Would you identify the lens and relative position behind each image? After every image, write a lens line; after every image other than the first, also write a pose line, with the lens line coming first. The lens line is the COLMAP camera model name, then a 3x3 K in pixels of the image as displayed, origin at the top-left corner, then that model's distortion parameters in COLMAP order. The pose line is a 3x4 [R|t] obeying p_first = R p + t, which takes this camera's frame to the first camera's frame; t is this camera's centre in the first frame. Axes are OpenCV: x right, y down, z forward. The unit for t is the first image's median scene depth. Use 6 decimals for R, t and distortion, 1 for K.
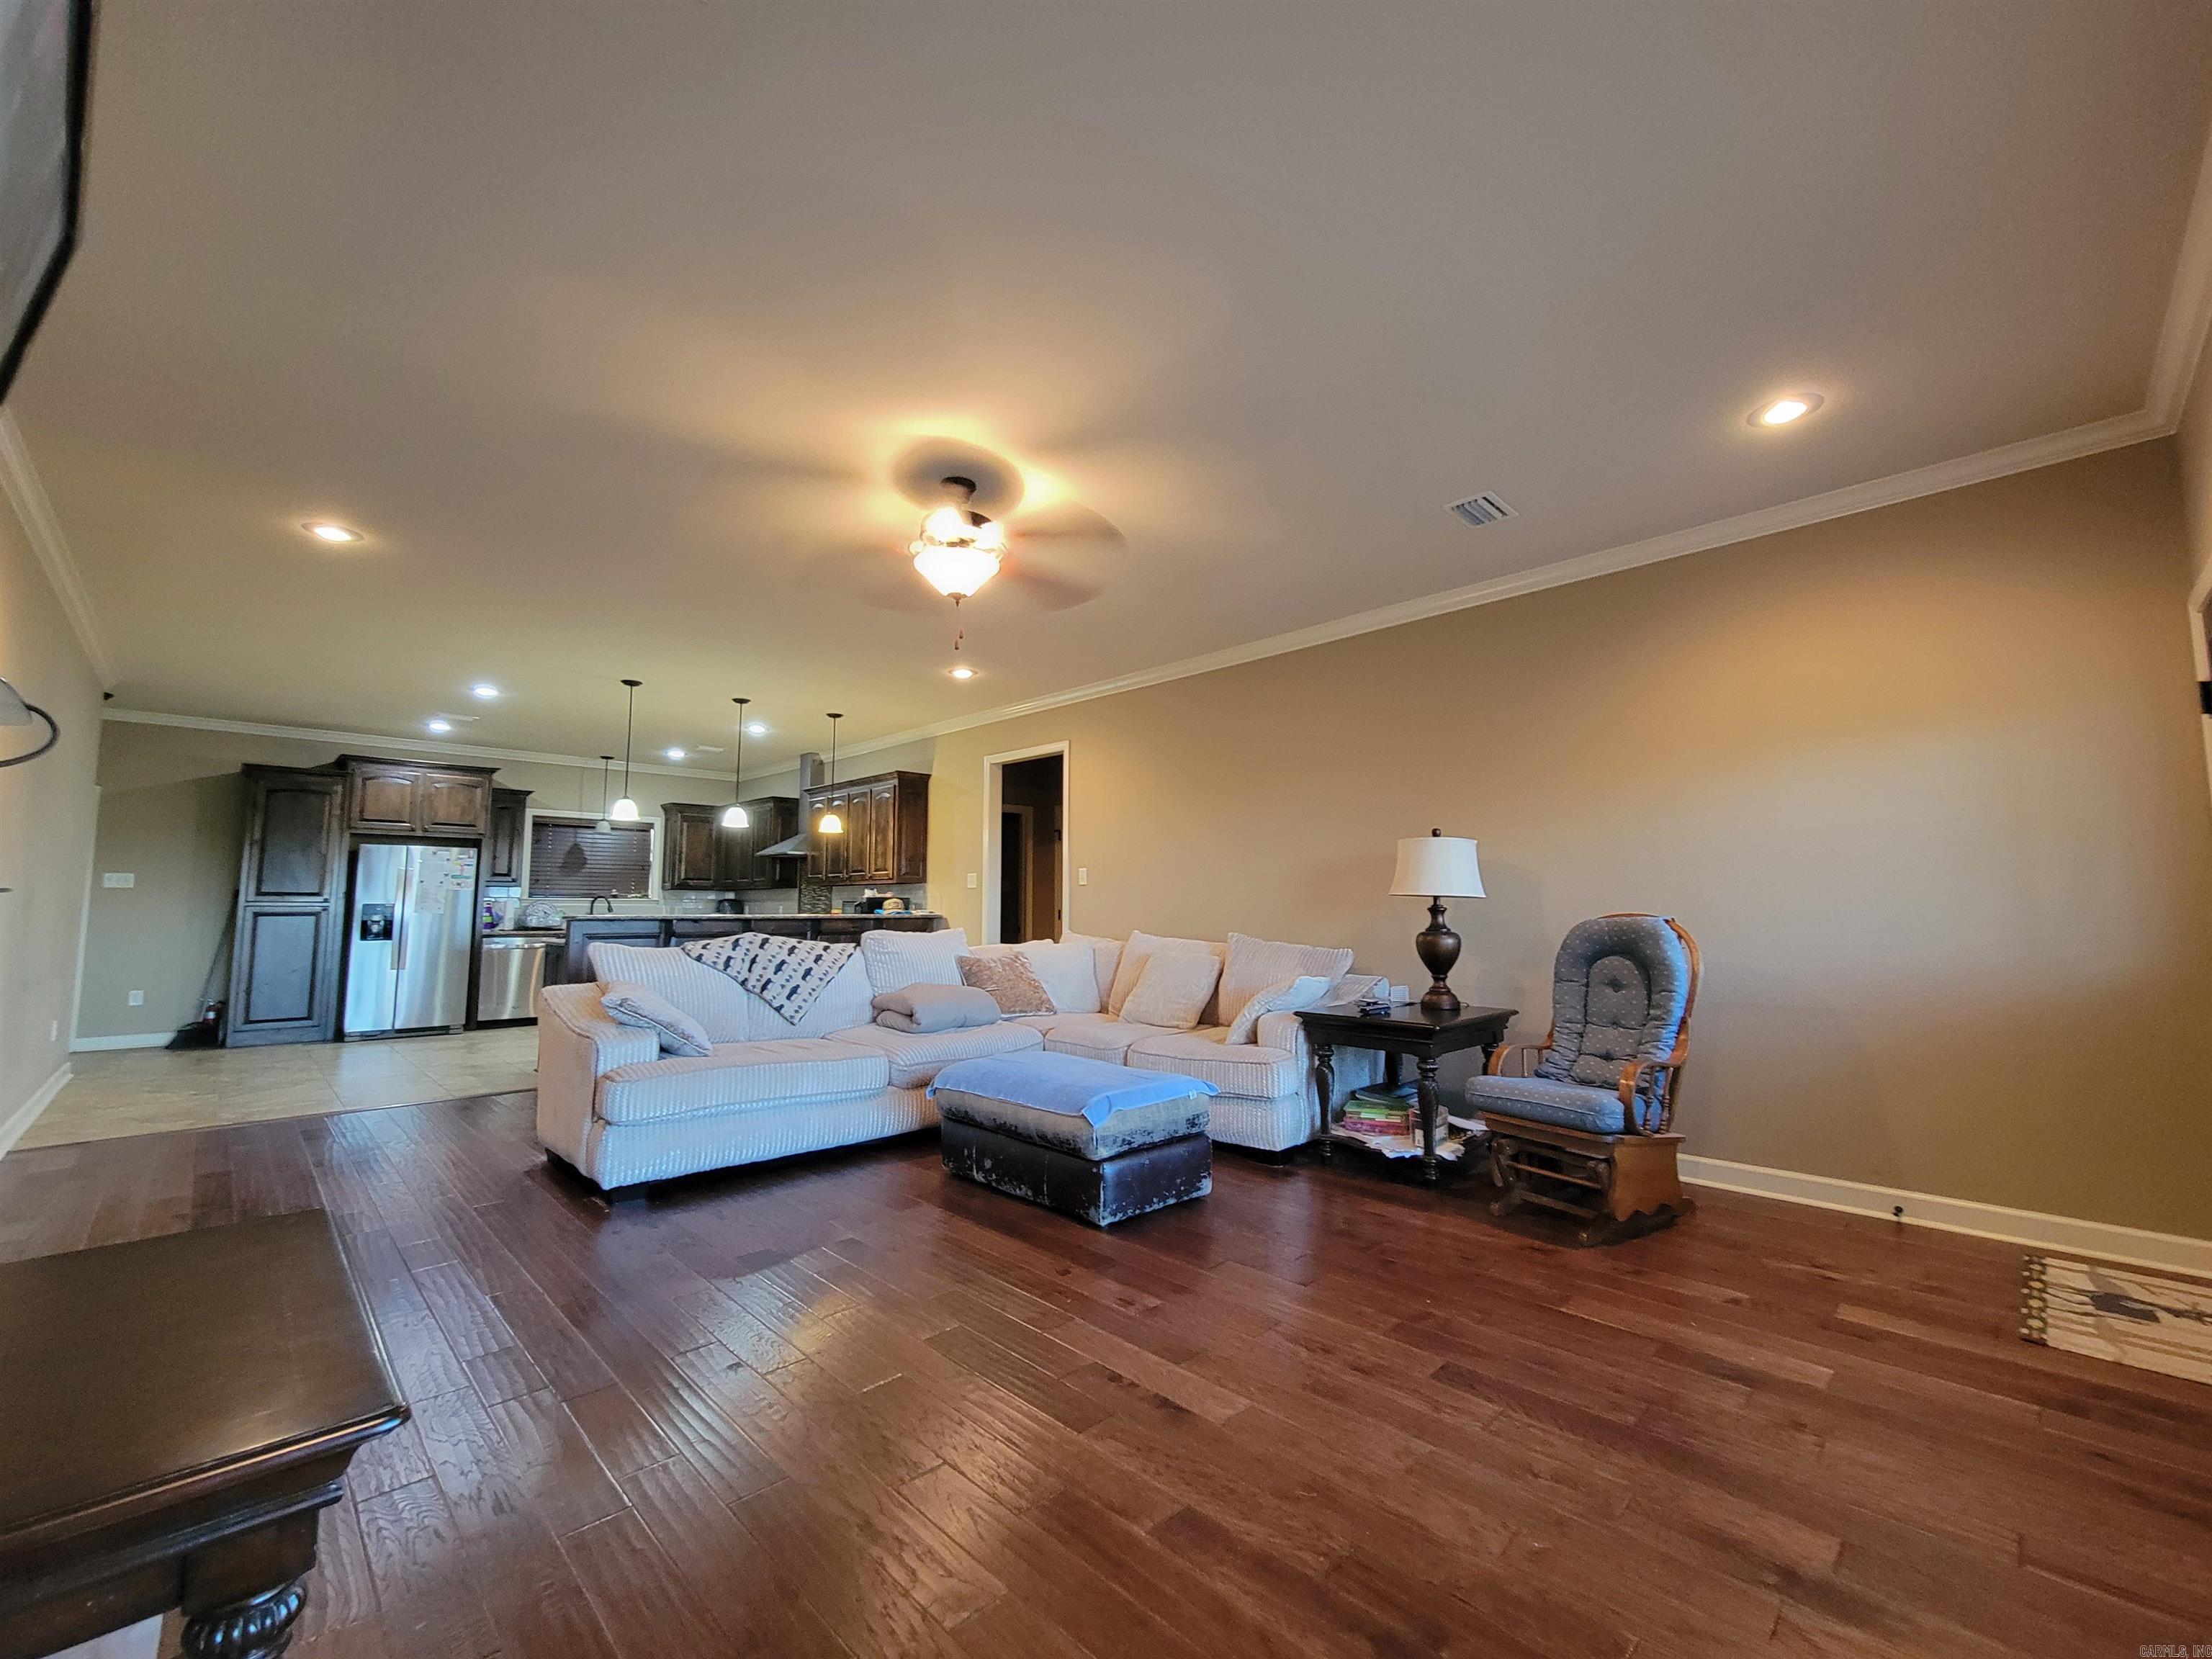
lens RADIAL K [[904.8, 0, 1119.0], [0, 904.8, 823.6], [0, 0, 1]] dist [0.002122, -0.000657]
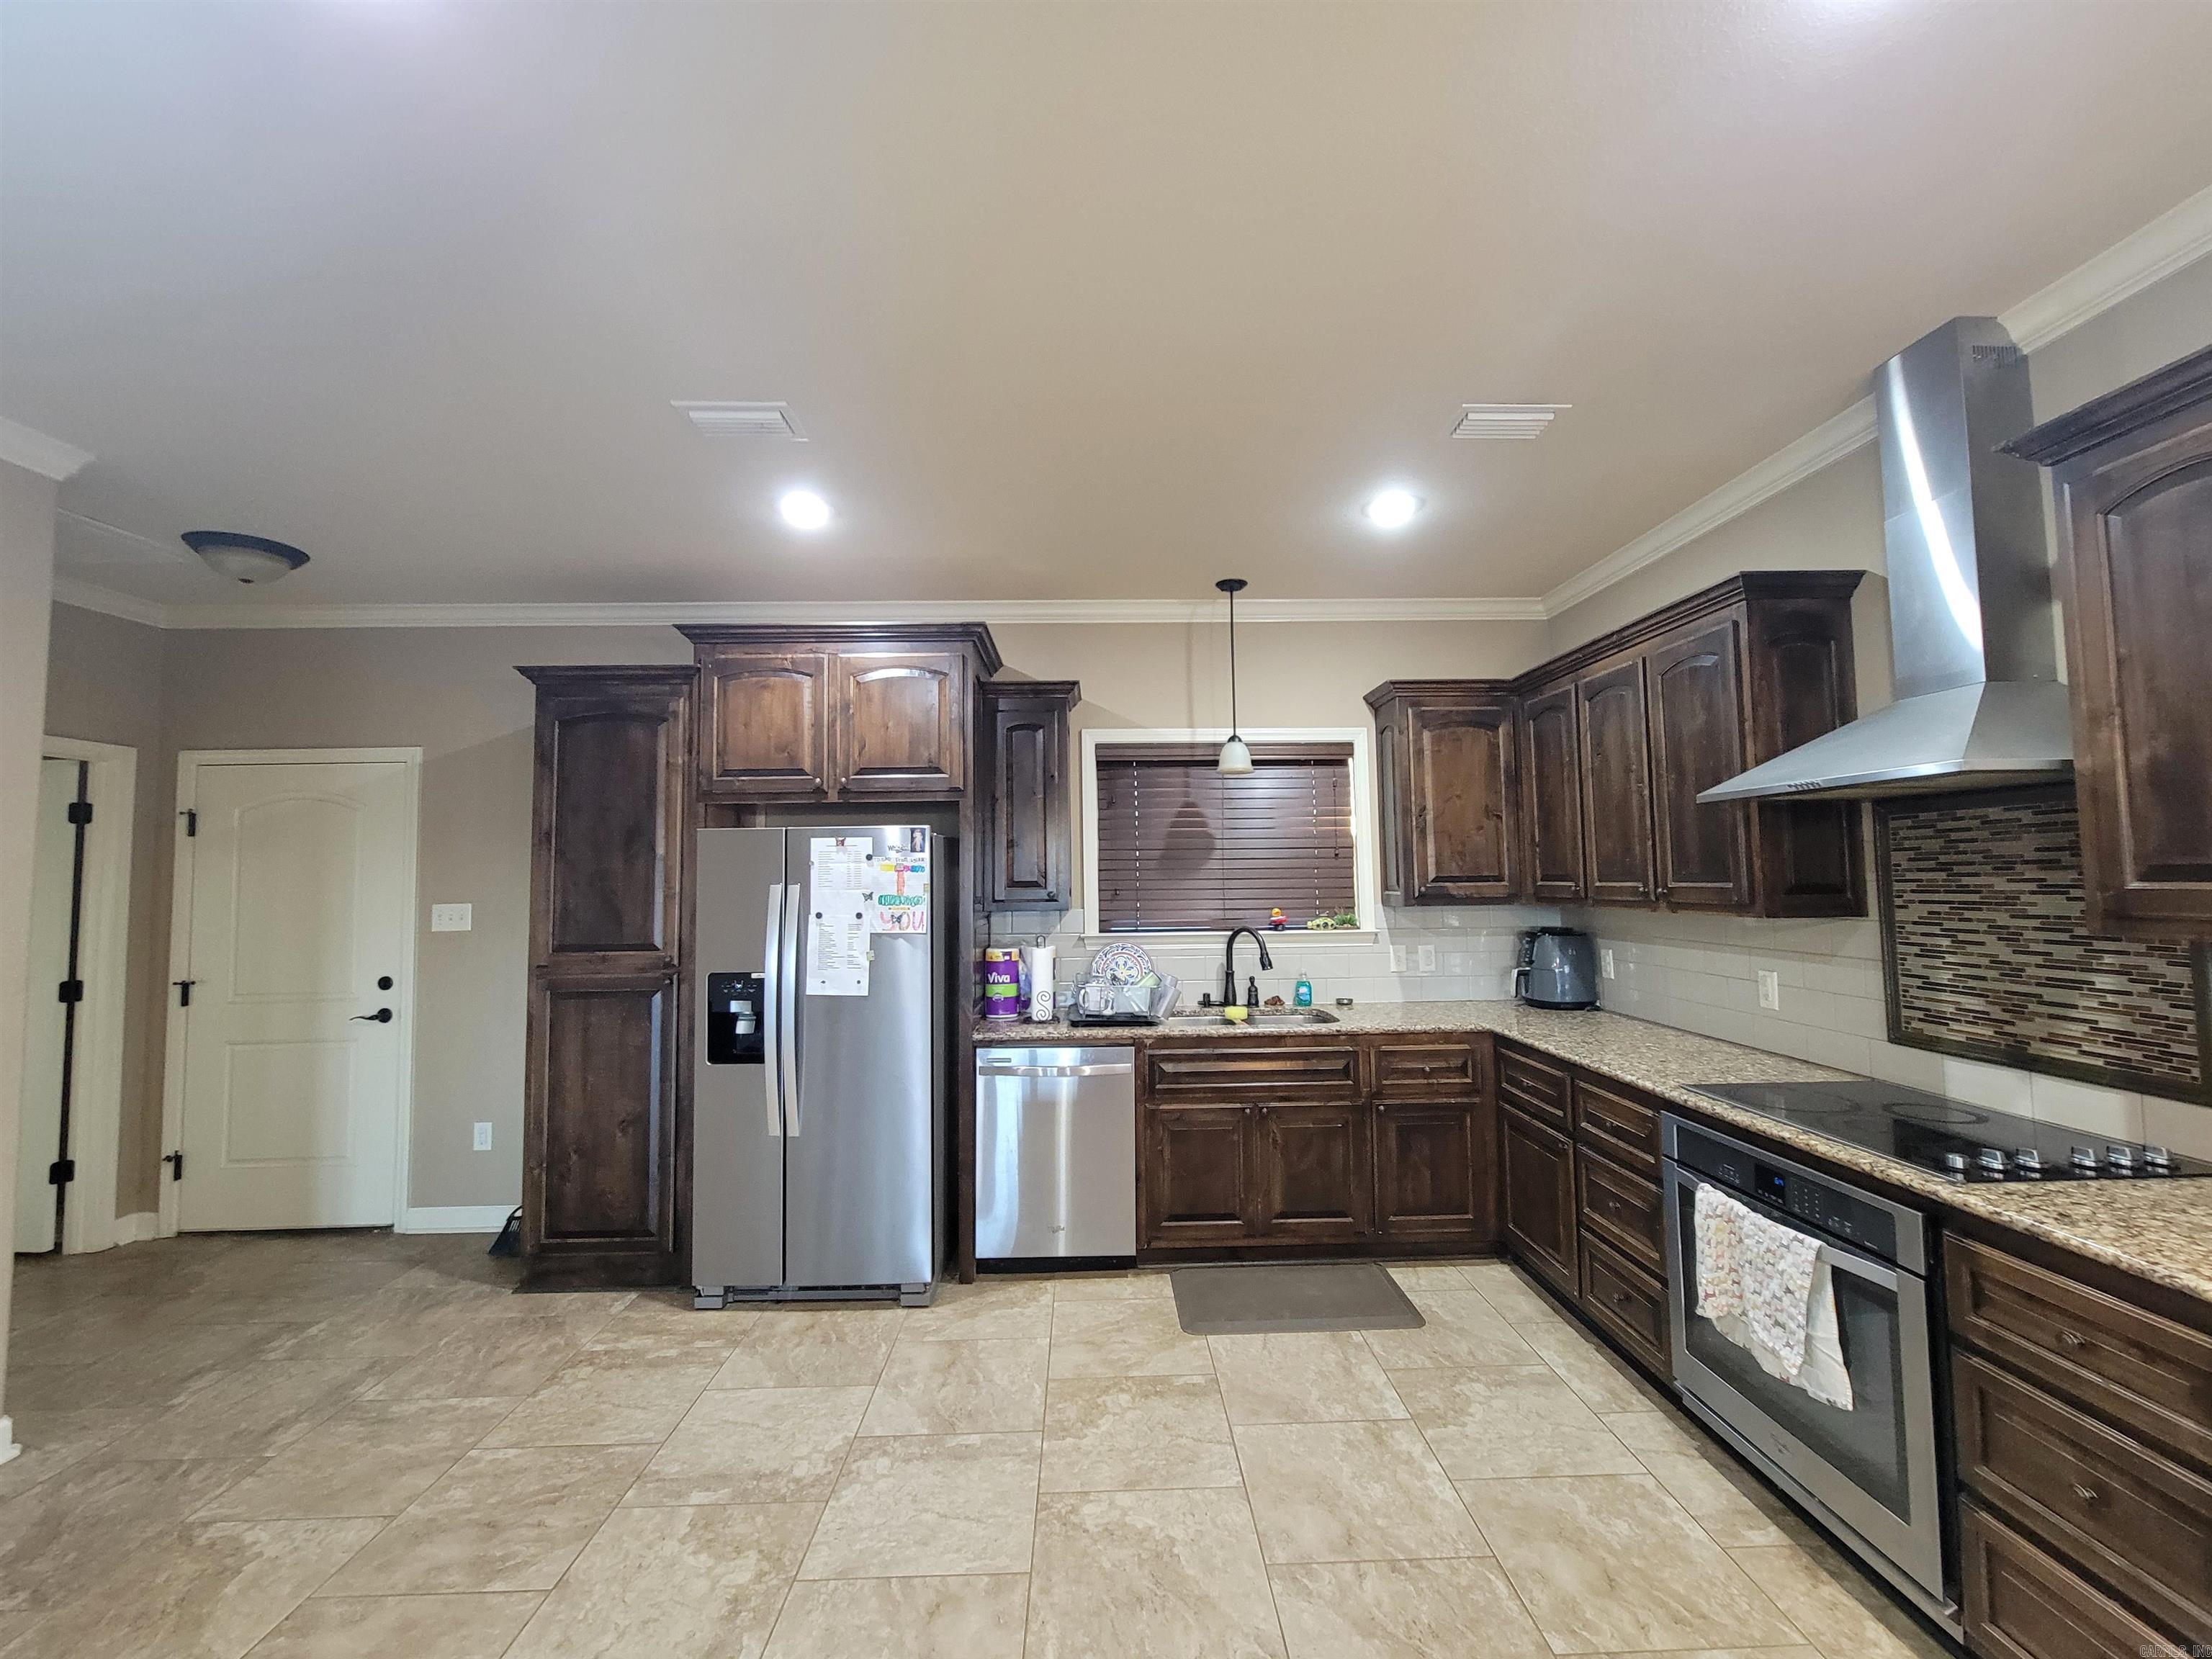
lens RADIAL K [[904.8, 0, 1109.0], [0, 904.8, 821.6], [0, 0, 1]] dist [0.002122, -0.000657]
pose [[0.727647, -0.051543, -0.684012, -0.342234], [0.077622, 0.996955, 0.007449, 0.024955], [0.681545, -0.058515, 0.729433, 0.676648]]
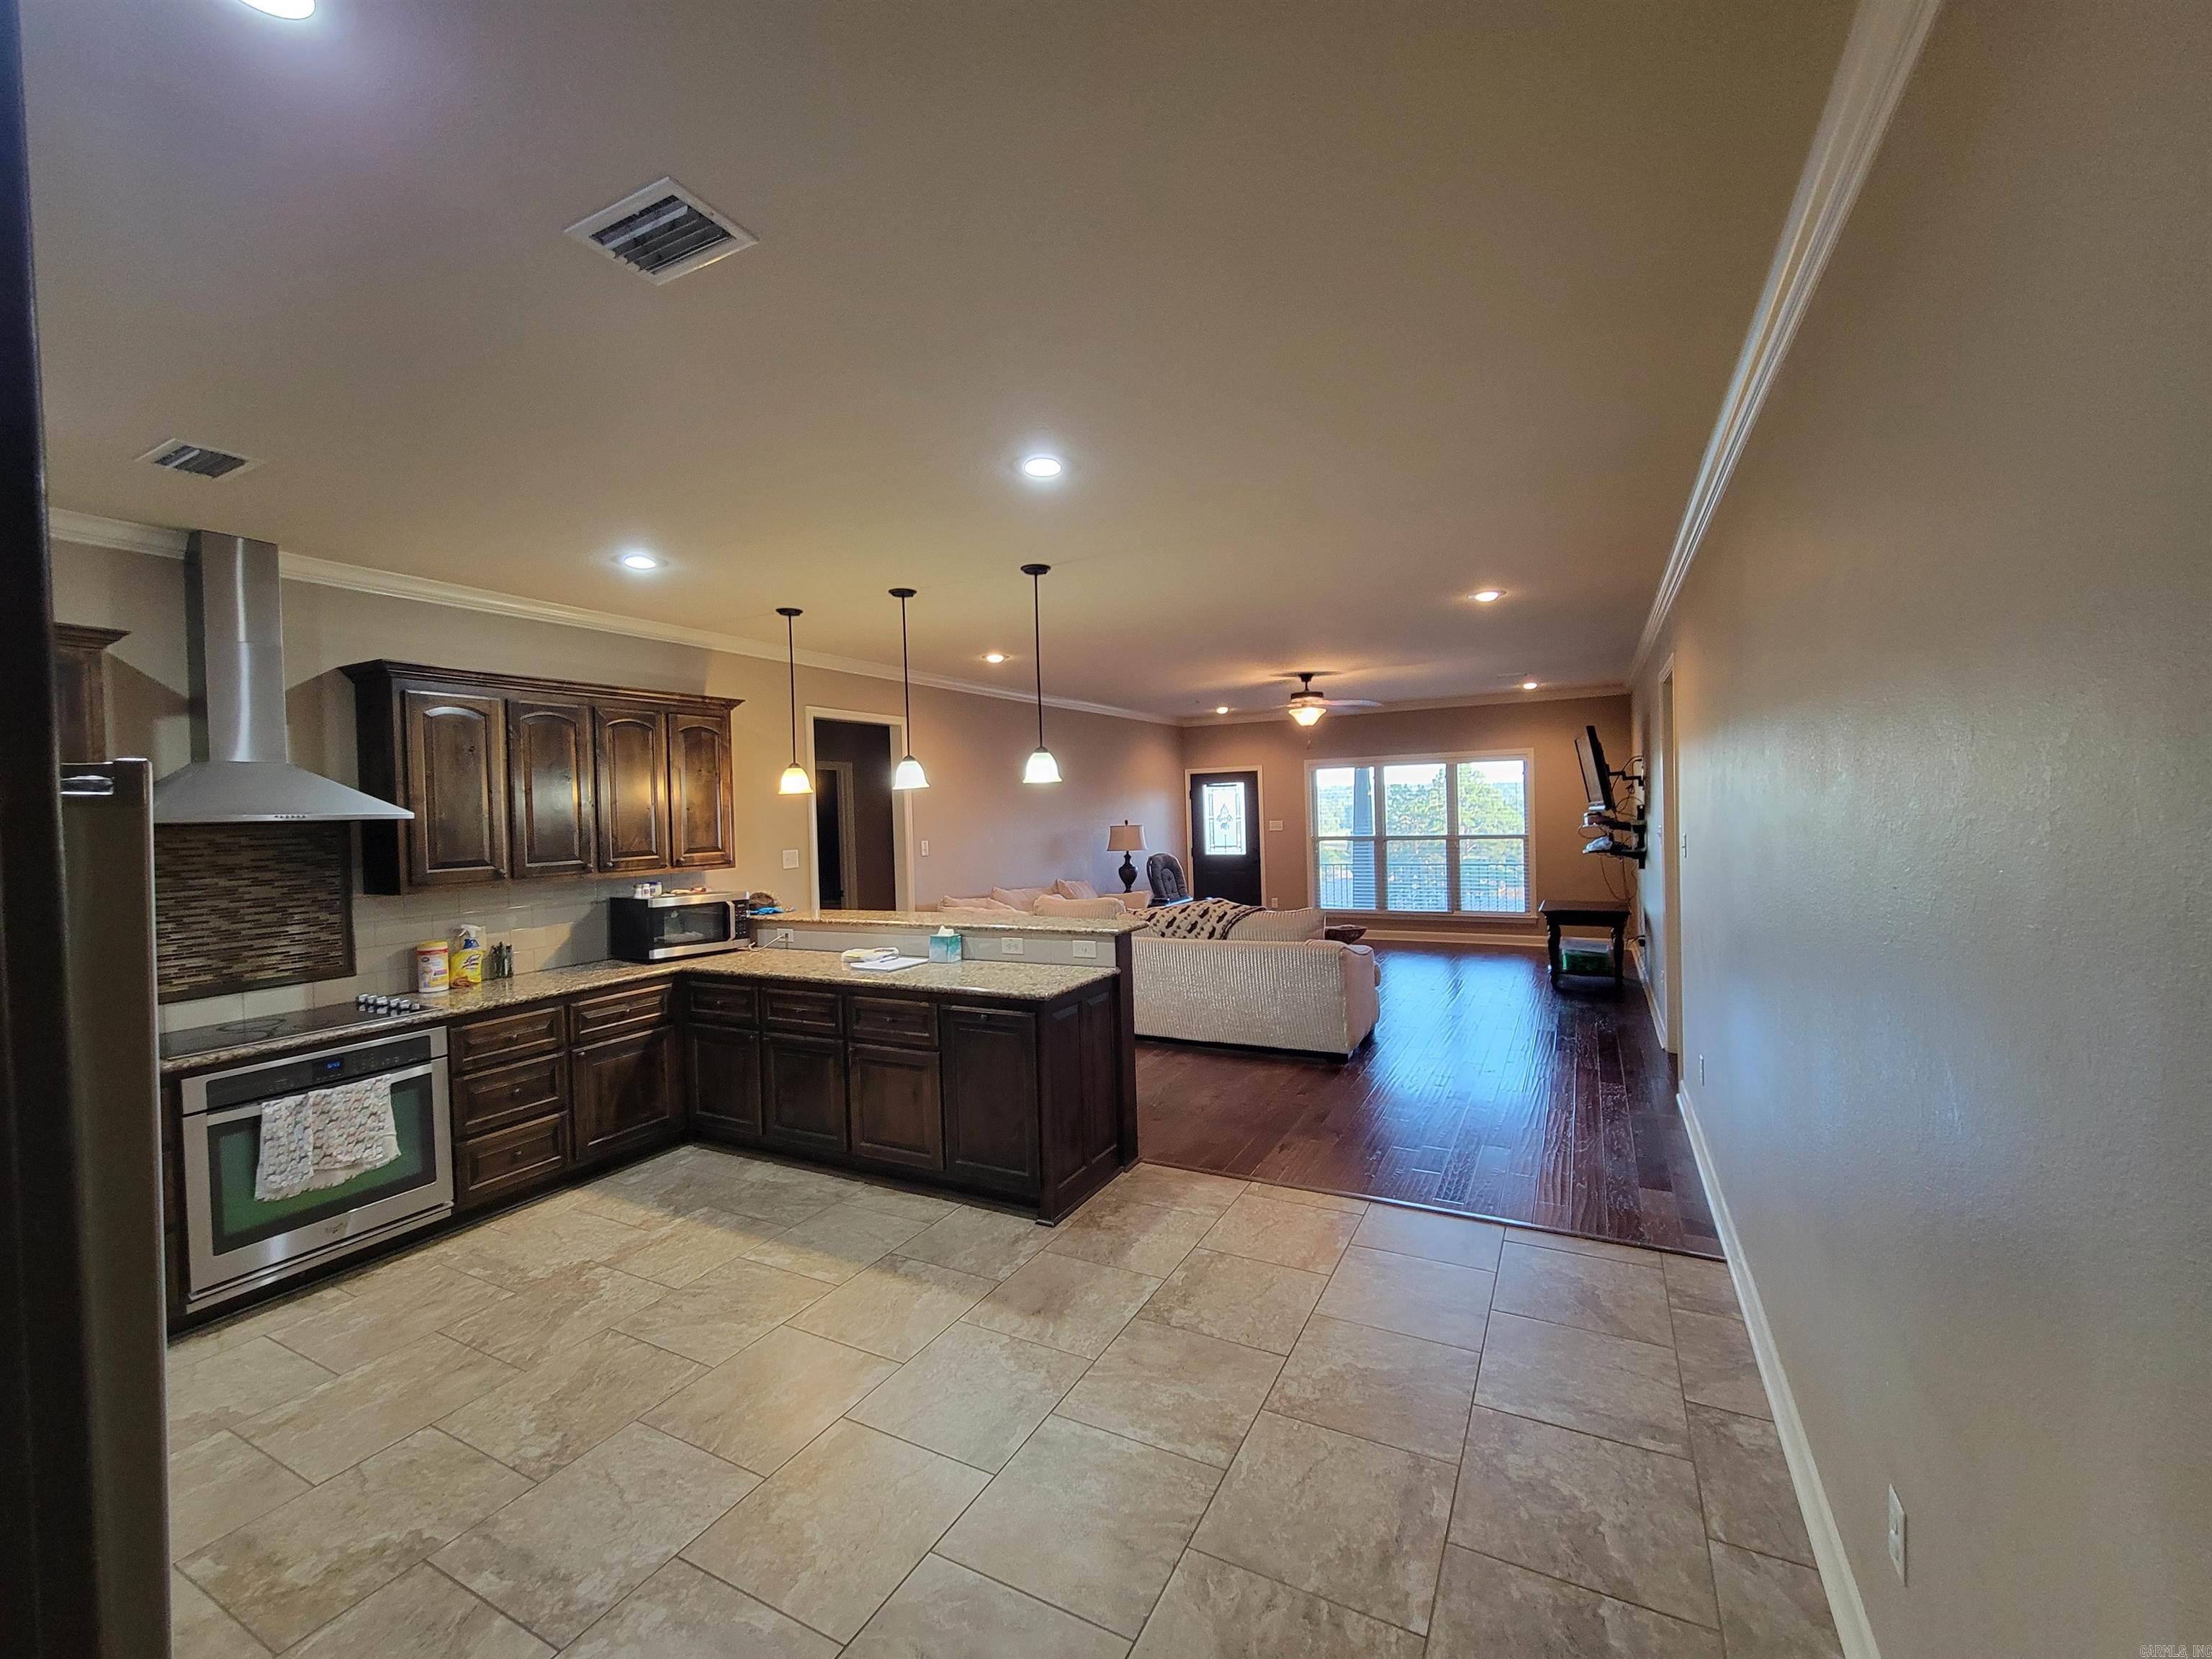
lens RADIAL K [[904.8, 0, 1112.5], [0, 904.8, 828.4], [0, 0, 1]] dist [0.002122, -0.000657]
pose [[-0.299431, -0.008680, 0.954078, -0.797284], [-0.064654, 0.997845, -0.011214, 0.018604], [-0.951925, -0.065043, -0.299347, 0.763569]]
